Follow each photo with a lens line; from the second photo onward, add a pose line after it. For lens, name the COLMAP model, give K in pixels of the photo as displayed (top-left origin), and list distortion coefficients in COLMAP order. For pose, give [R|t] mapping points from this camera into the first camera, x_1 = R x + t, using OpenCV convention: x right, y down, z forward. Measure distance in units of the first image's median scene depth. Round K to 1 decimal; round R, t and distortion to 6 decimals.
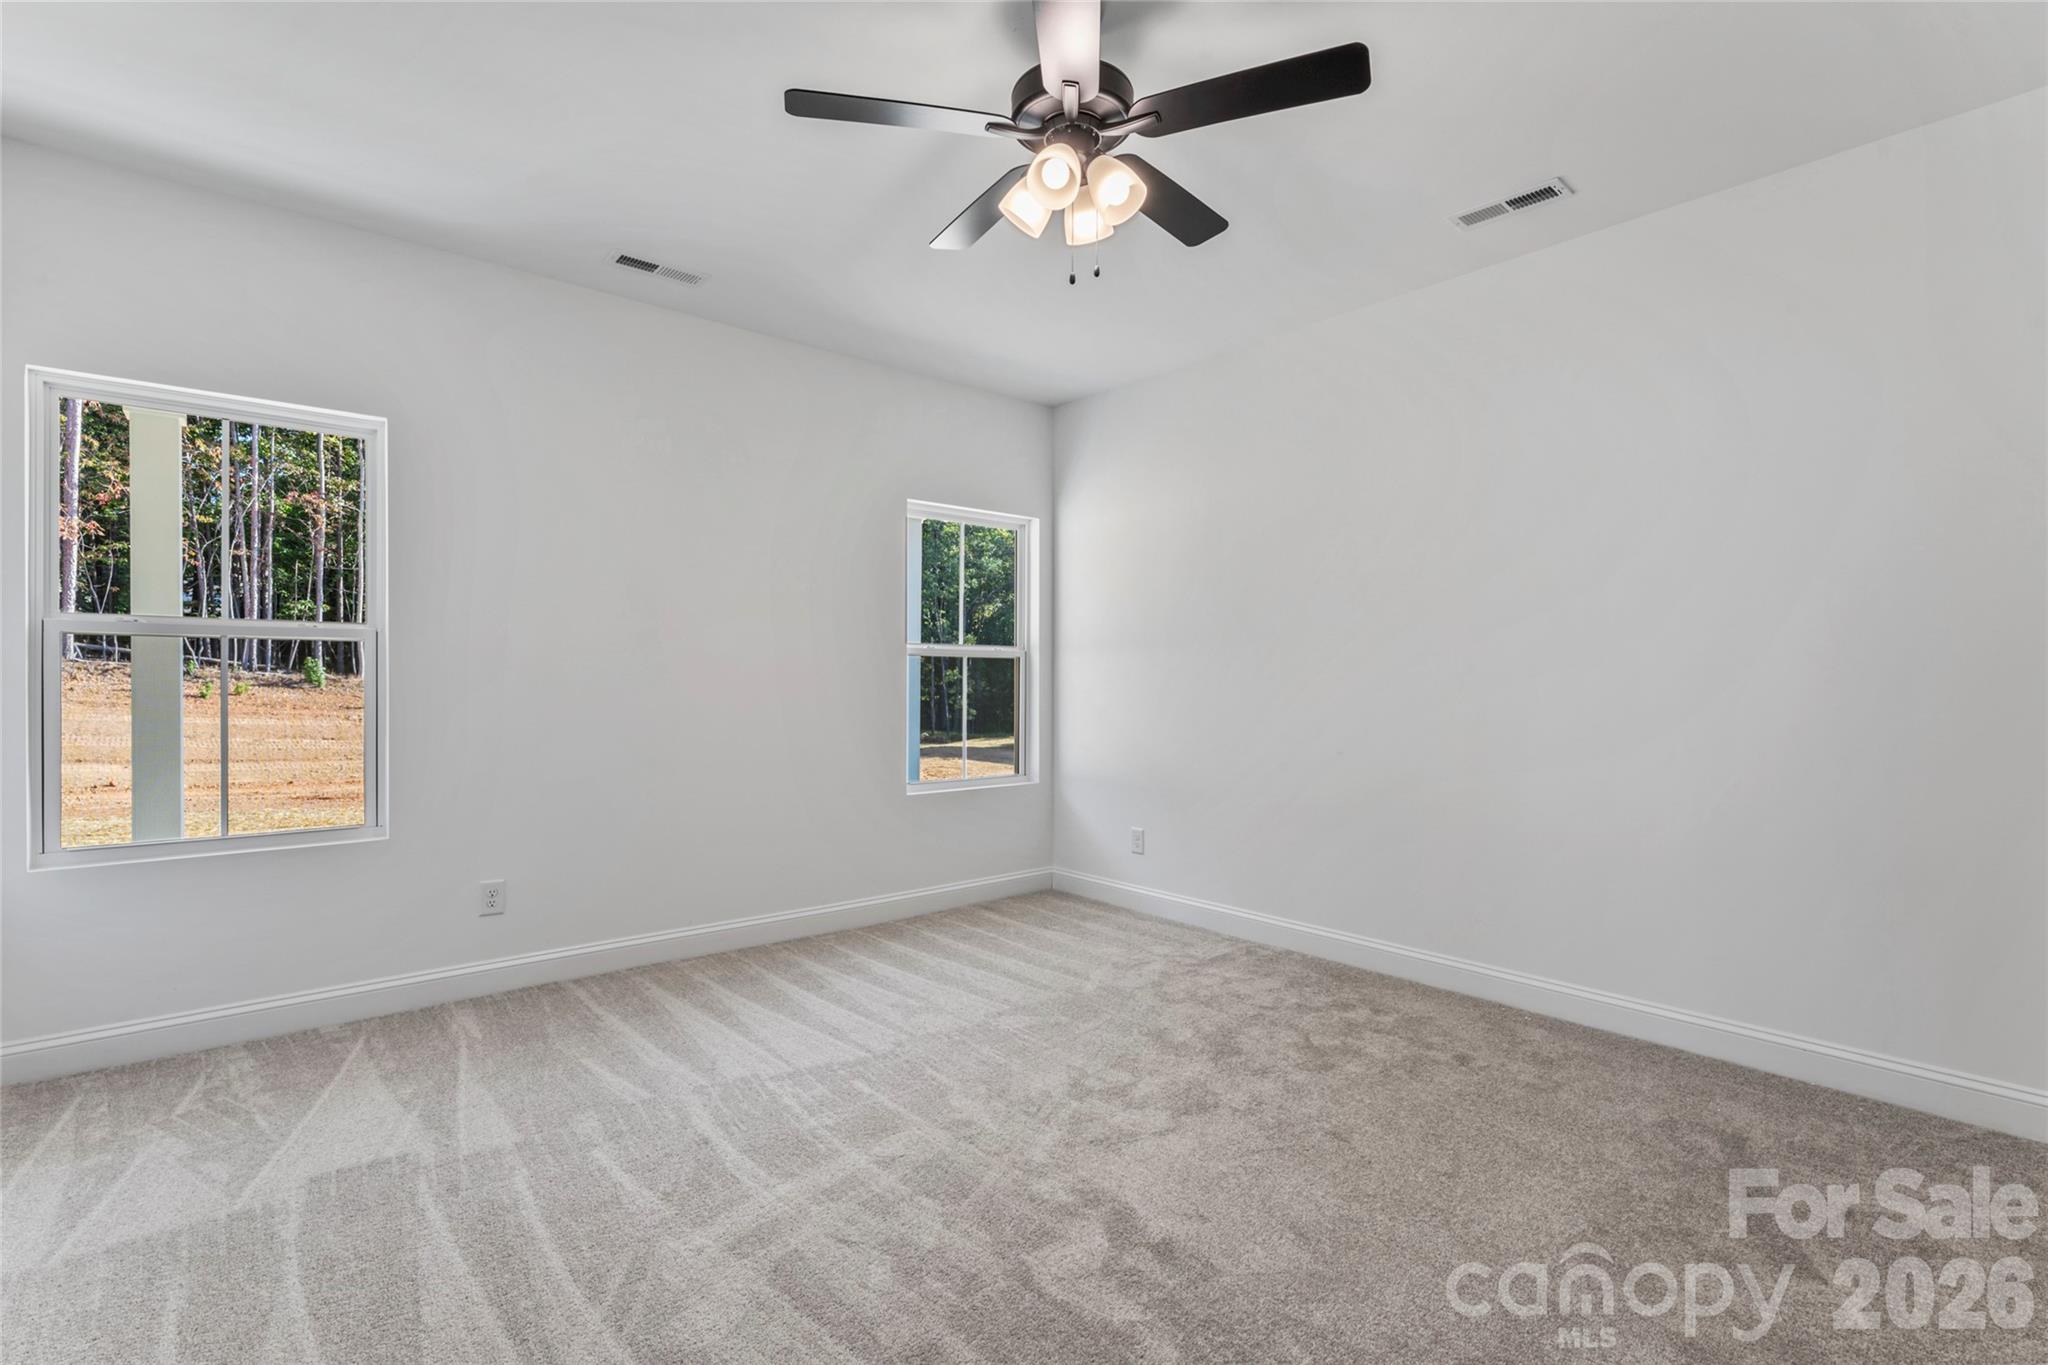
lens RADIAL K [[994.0, 0, 939.7], [0, 994.0, 679.0], [0, 0, 1]] dist [0.040049, 0.000003]
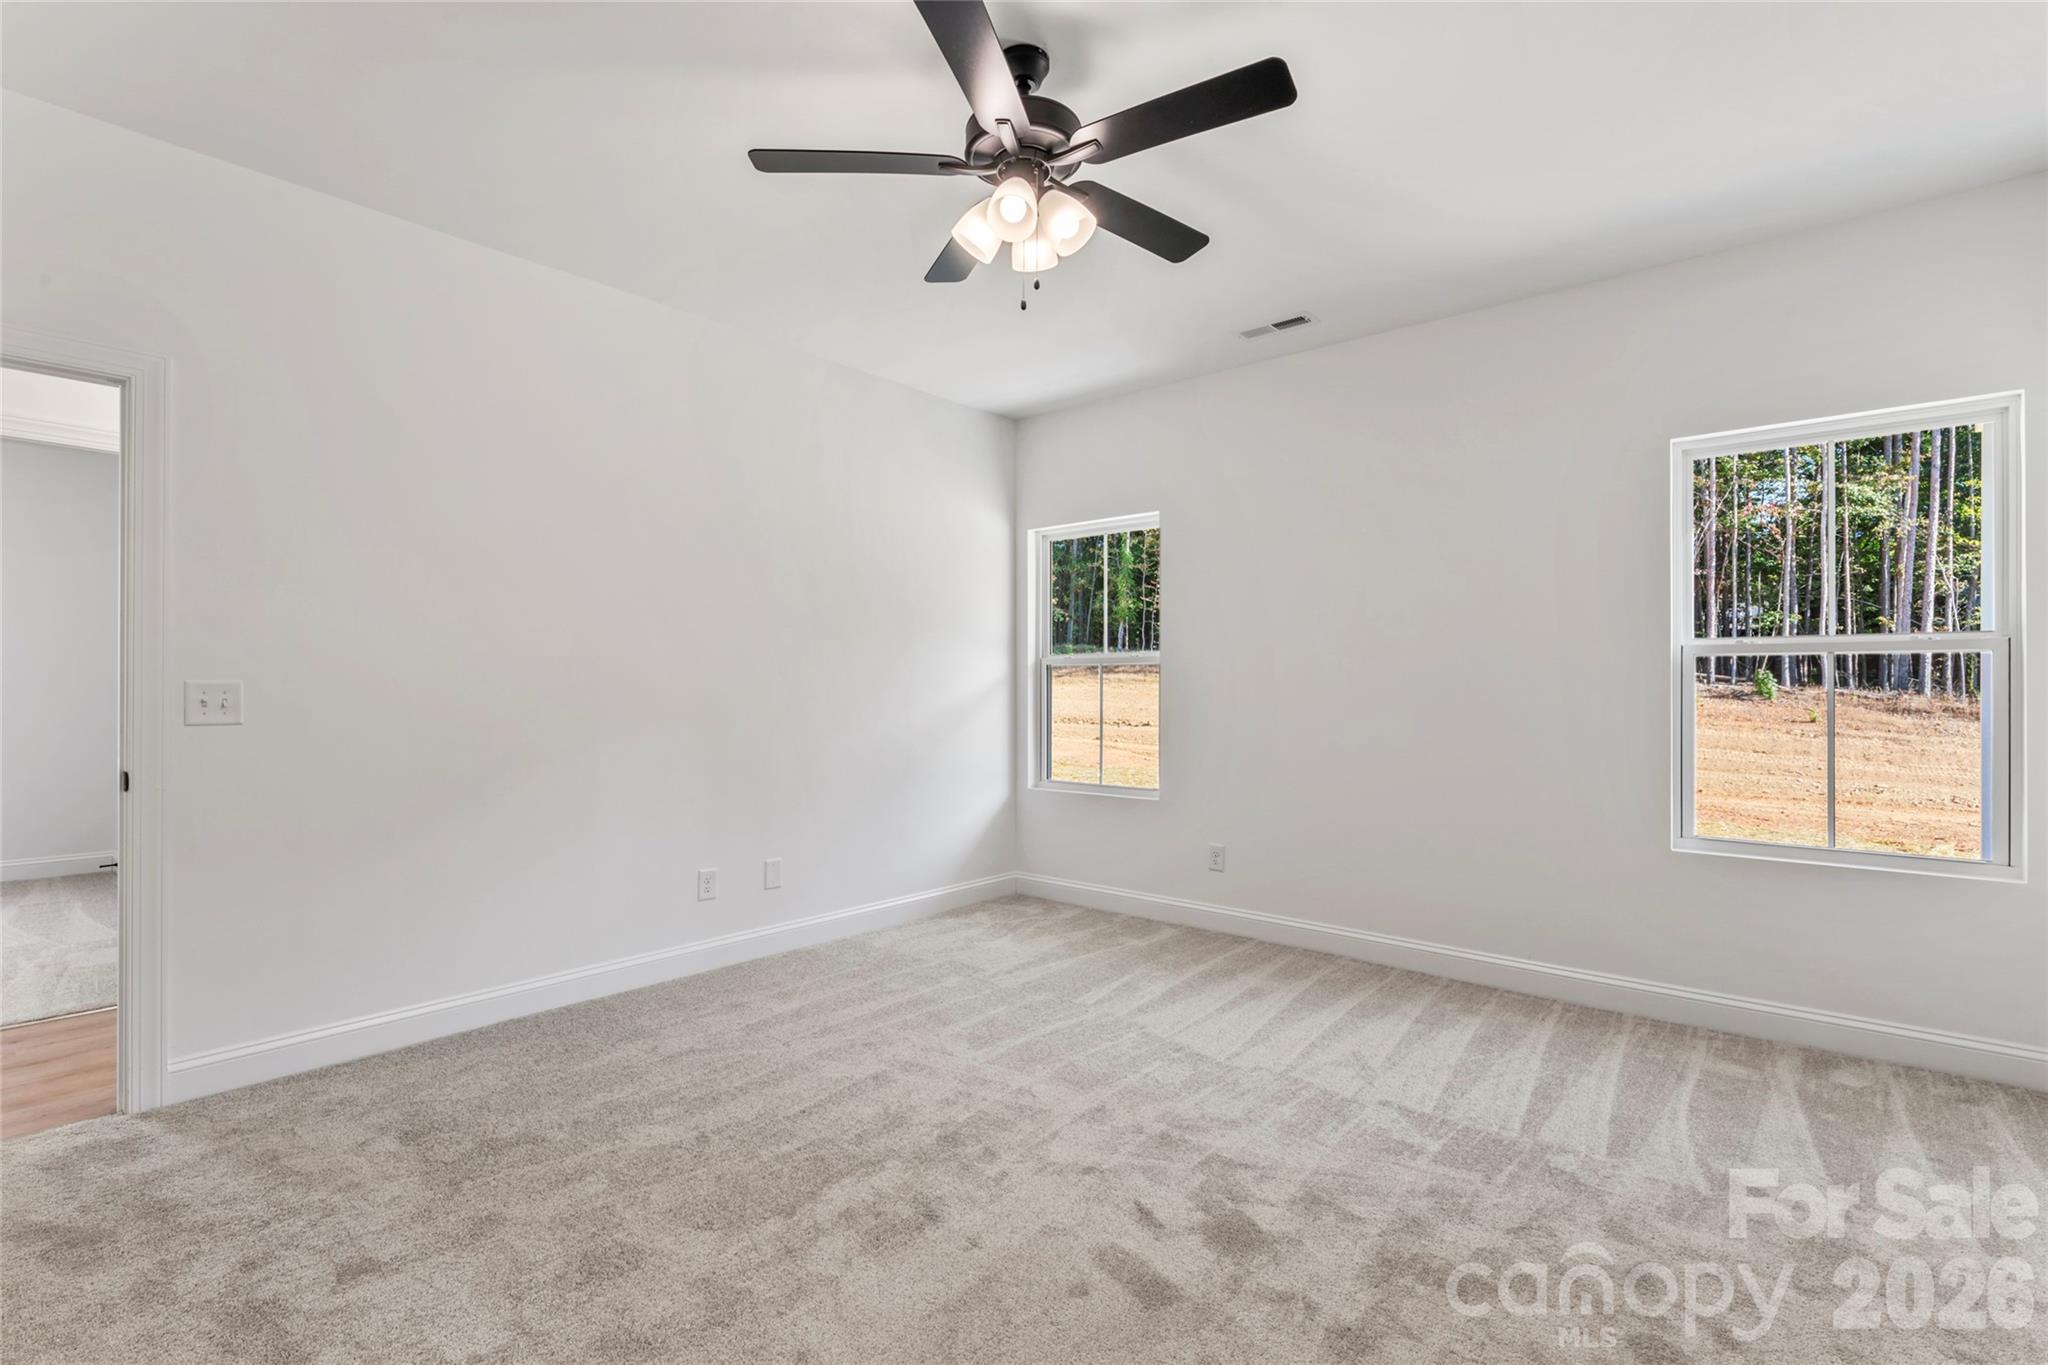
lens RADIAL K [[940.2, 0, 1021.6], [0, 940.2, 693.6], [0, 0, 1]] dist [0.001291, -0.000144]
pose [[0.175881, 0.002932, -0.984407, 0.700609], [-0.001233, 0.999995, 0.002758, 0.003809], [0.984411, 0.000729, 0.175883, 0.537891]]
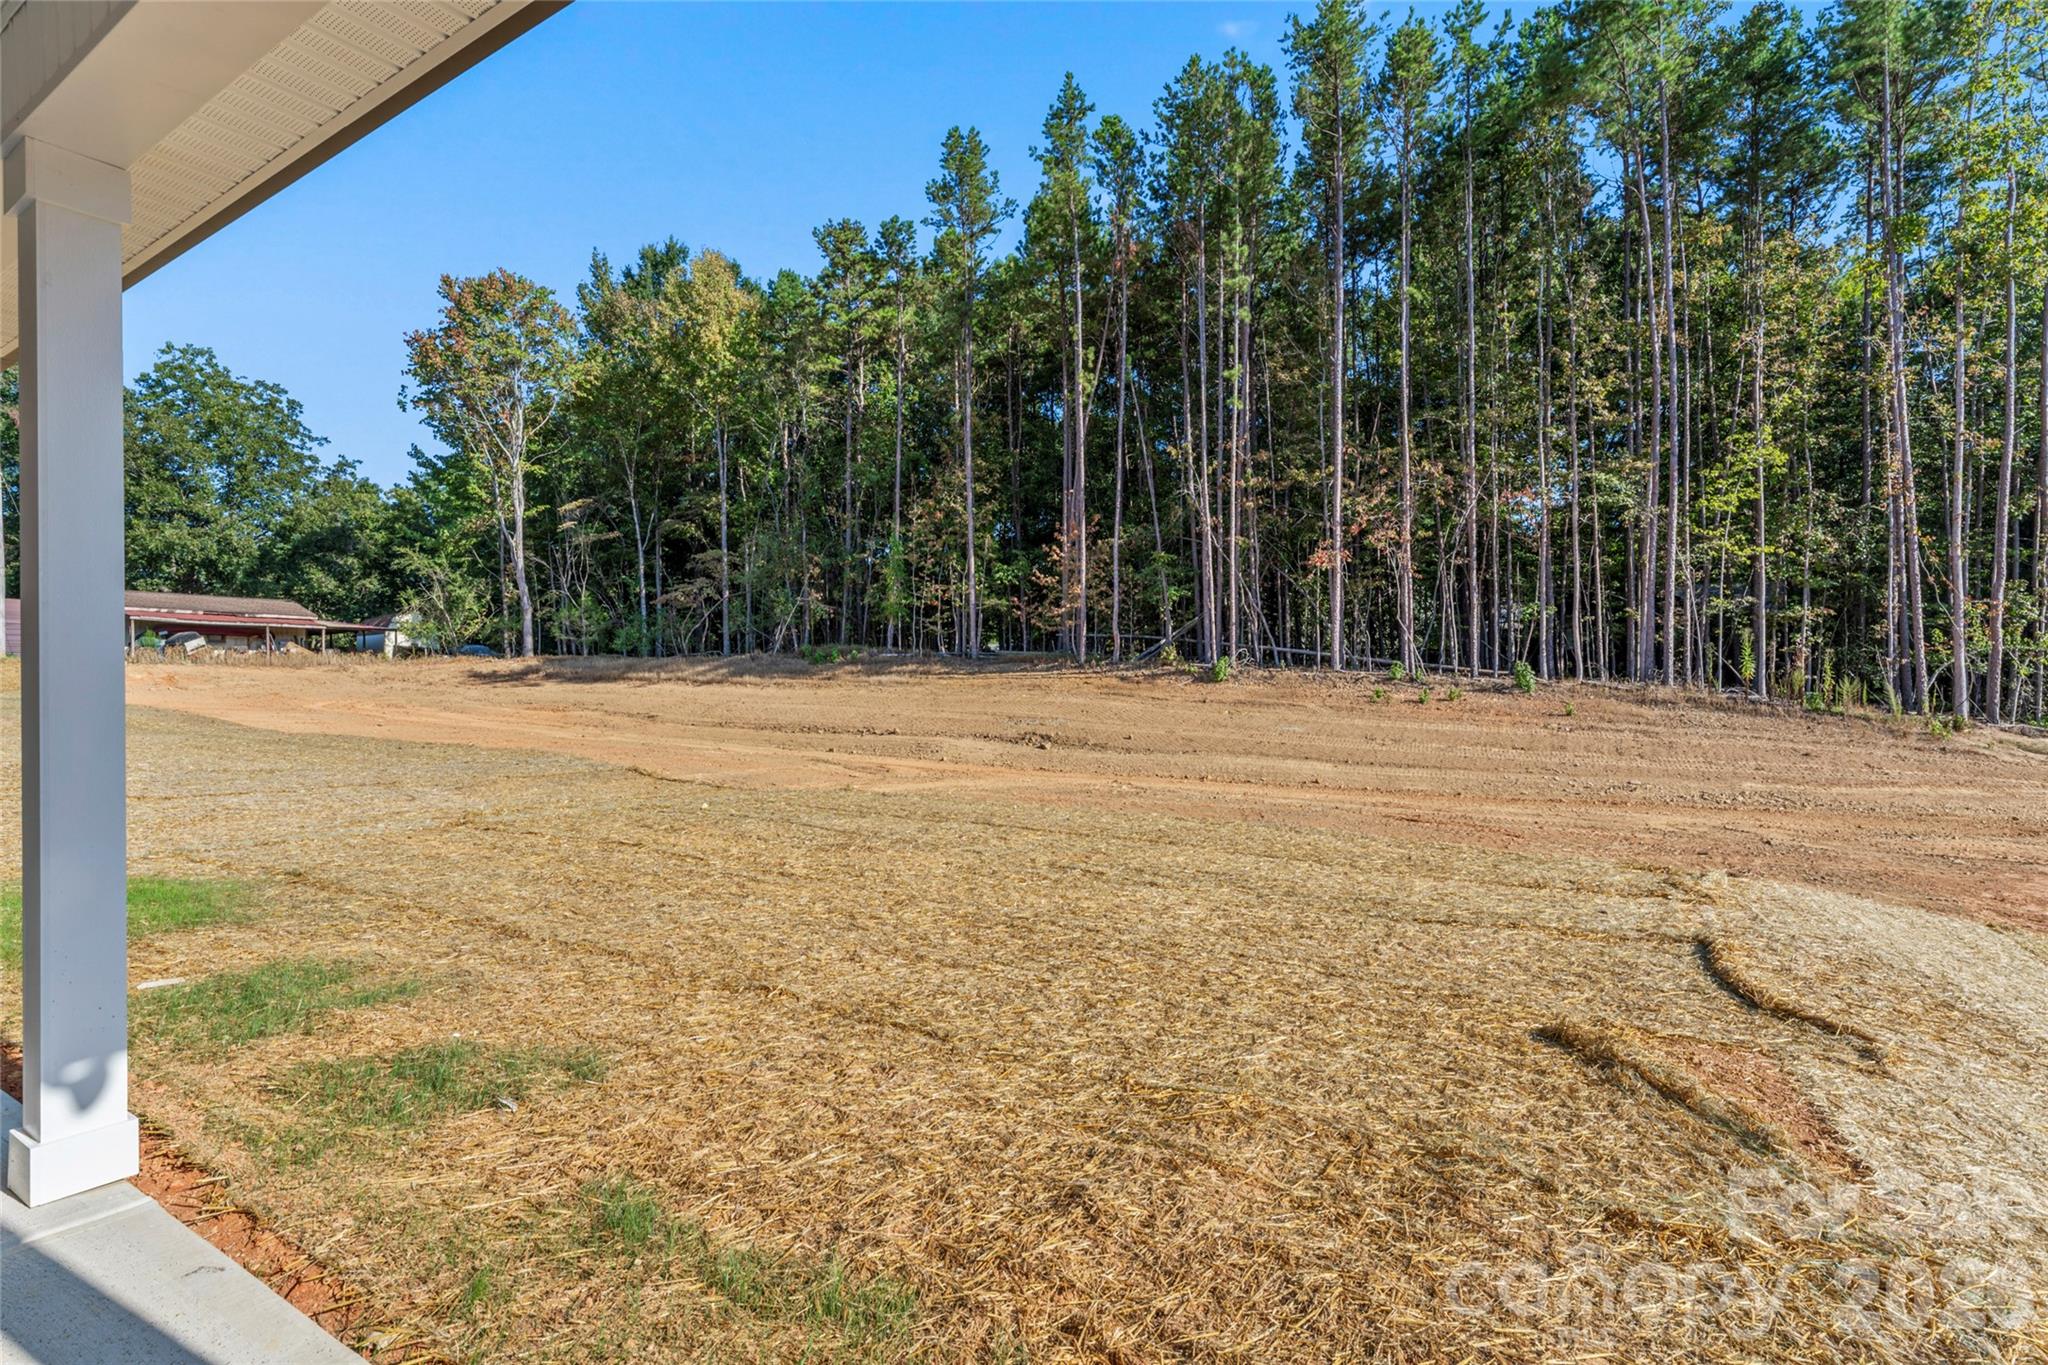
lens RADIAL K [[940.2, 0, 1021.6], [0, 940.2, 693.6], [0, 0, 1]] dist [0.001291, -0.000144]
pose [[0.339418, -0.008258, -0.940600, 0.218726], [0.013795, 0.999898, -0.003800, 0.026637], [0.940535, -0.011686, 0.339497, 1.137881]]
